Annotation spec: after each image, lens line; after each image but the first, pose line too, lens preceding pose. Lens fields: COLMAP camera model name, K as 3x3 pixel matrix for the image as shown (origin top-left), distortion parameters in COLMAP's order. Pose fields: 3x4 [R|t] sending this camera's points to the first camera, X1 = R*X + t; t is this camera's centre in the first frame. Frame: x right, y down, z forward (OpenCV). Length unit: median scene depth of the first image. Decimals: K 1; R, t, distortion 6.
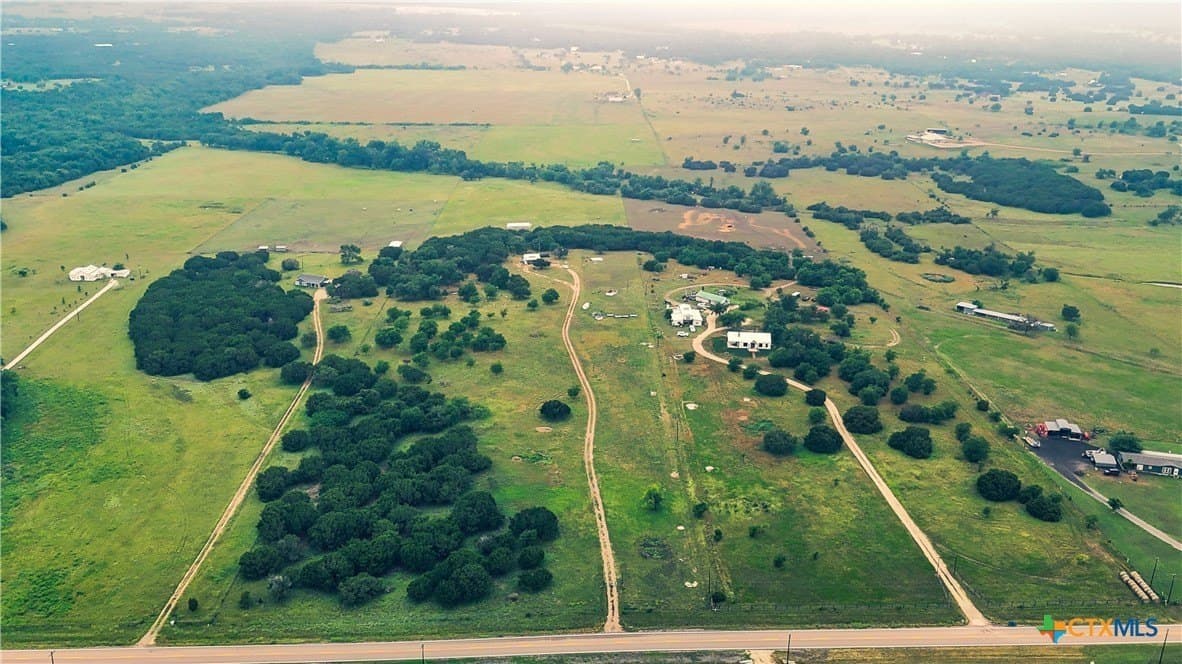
lens RADIAL K [[1057.5, 0, 590.1], [0, 1057.5, 326.9], [0, 0, 1]] dist [0.151973, -0.306707]
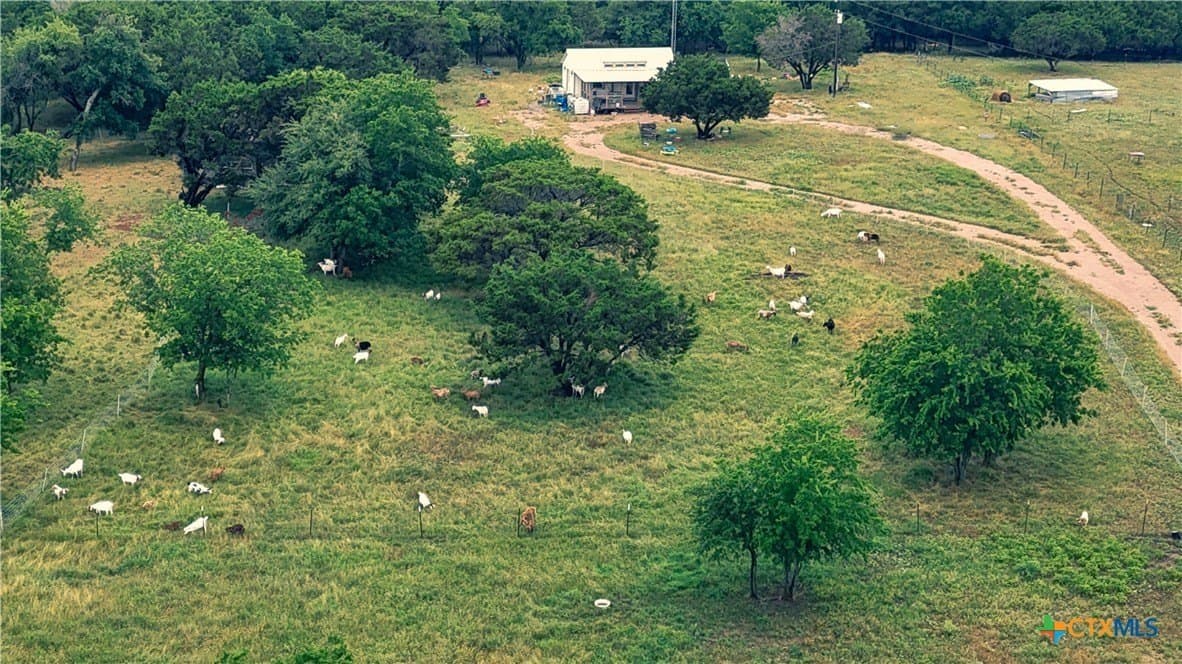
lens RADIAL K [[1786.2, 0, 591.0], [0, 1786.2, 332.0], [0, 0, 1]] dist [0.085787, -0.039941]
pose [[0.999806, 0.010501, -0.016645, -0.068186], [-0.010844, 0.999728, -0.020635, -0.031628], [0.016424, 0.020811, 0.999649, 0.944965]]
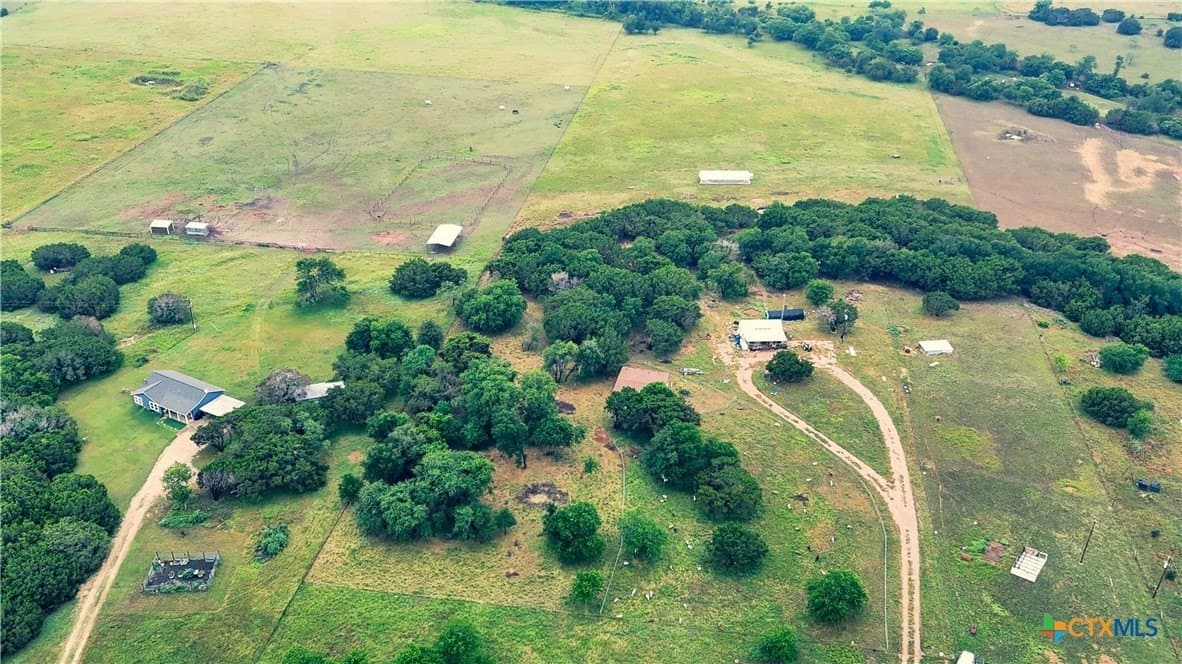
lens RADIAL K [[1057.5, 0, 590.1], [0, 1057.5, 326.9], [0, 0, 1]] dist [0.151973, -0.306707]
pose [[0.984969, 0.091345, -0.146601, -0.074535], [-0.061349, 0.978393, 0.197441, -0.173732], [0.161469, -0.185480, 0.969291, 0.765041]]
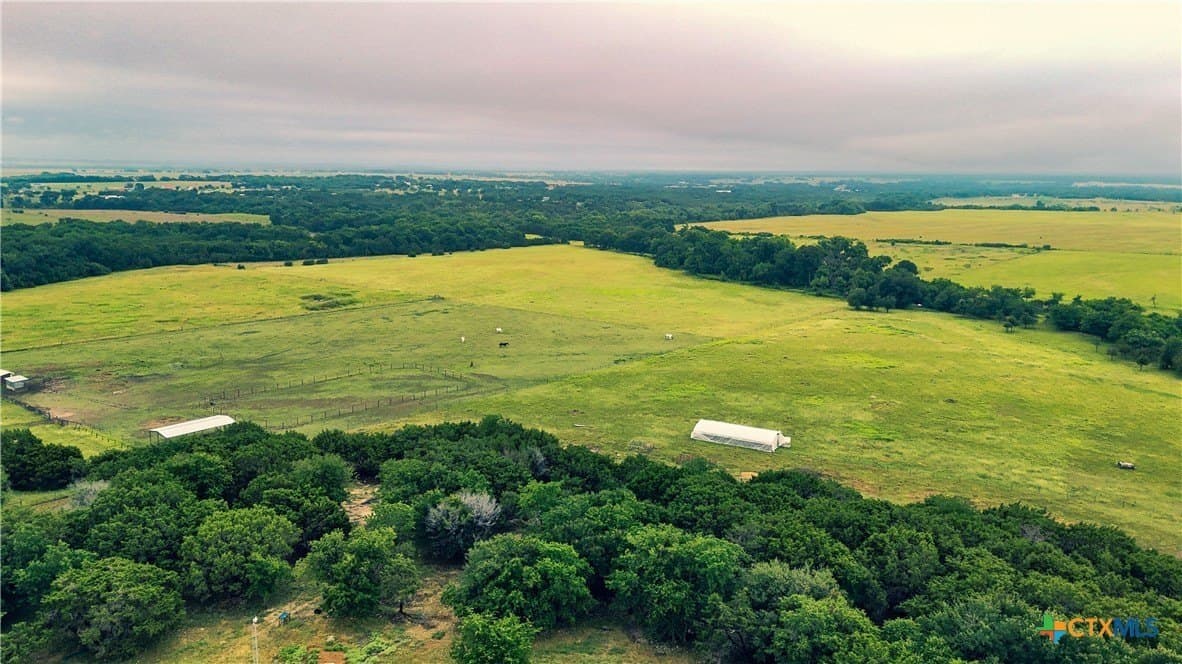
lens RADIAL K [[861.6, 0, 591.0], [0, 861.6, 332.0], [0, 0, 1]] dist [0.096305, -0.109838]
pose [[0.763597, 0.111782, -0.635943, 0.059088], [-0.203430, 0.976391, -0.072641, -0.141777], [0.612809, 0.184839, 0.768309, 1.167943]]
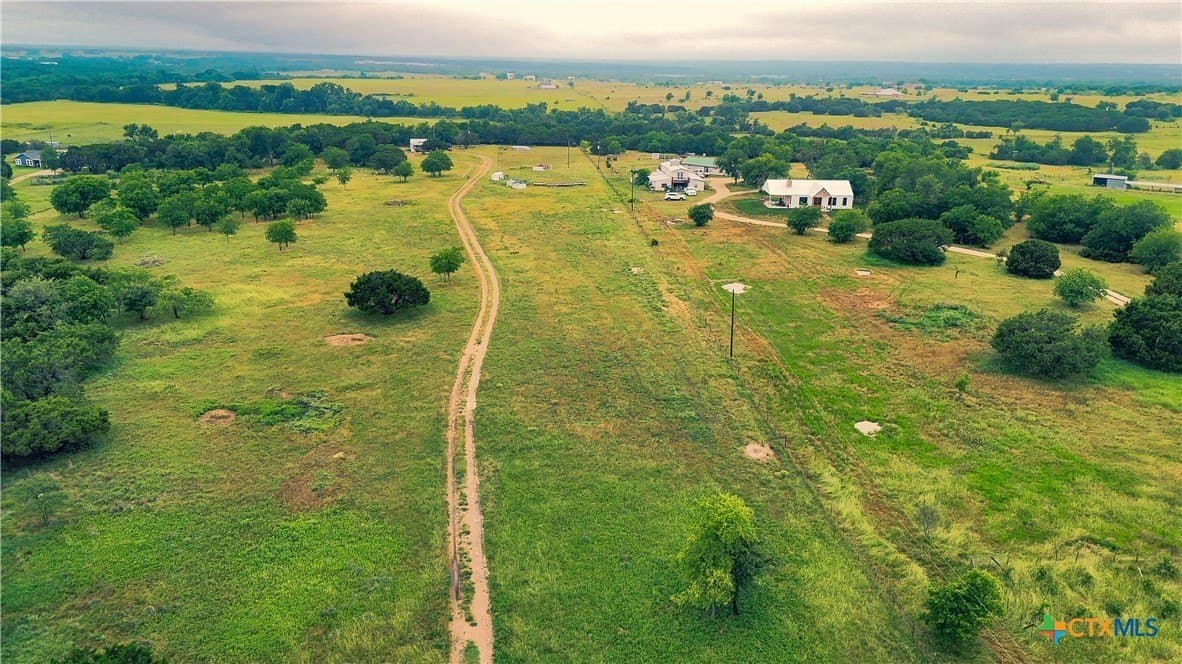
lens RADIAL K [[861.6, 0, 591.0], [0, 861.6, 332.0], [0, 0, 1]] dist [0.096305, -0.109838]
pose [[0.997593, -0.018239, 0.066895, 0.014820], [0.019395, 0.999673, -0.016662, 0.079899], [-0.066569, 0.017919, 0.997621, 0.559066]]
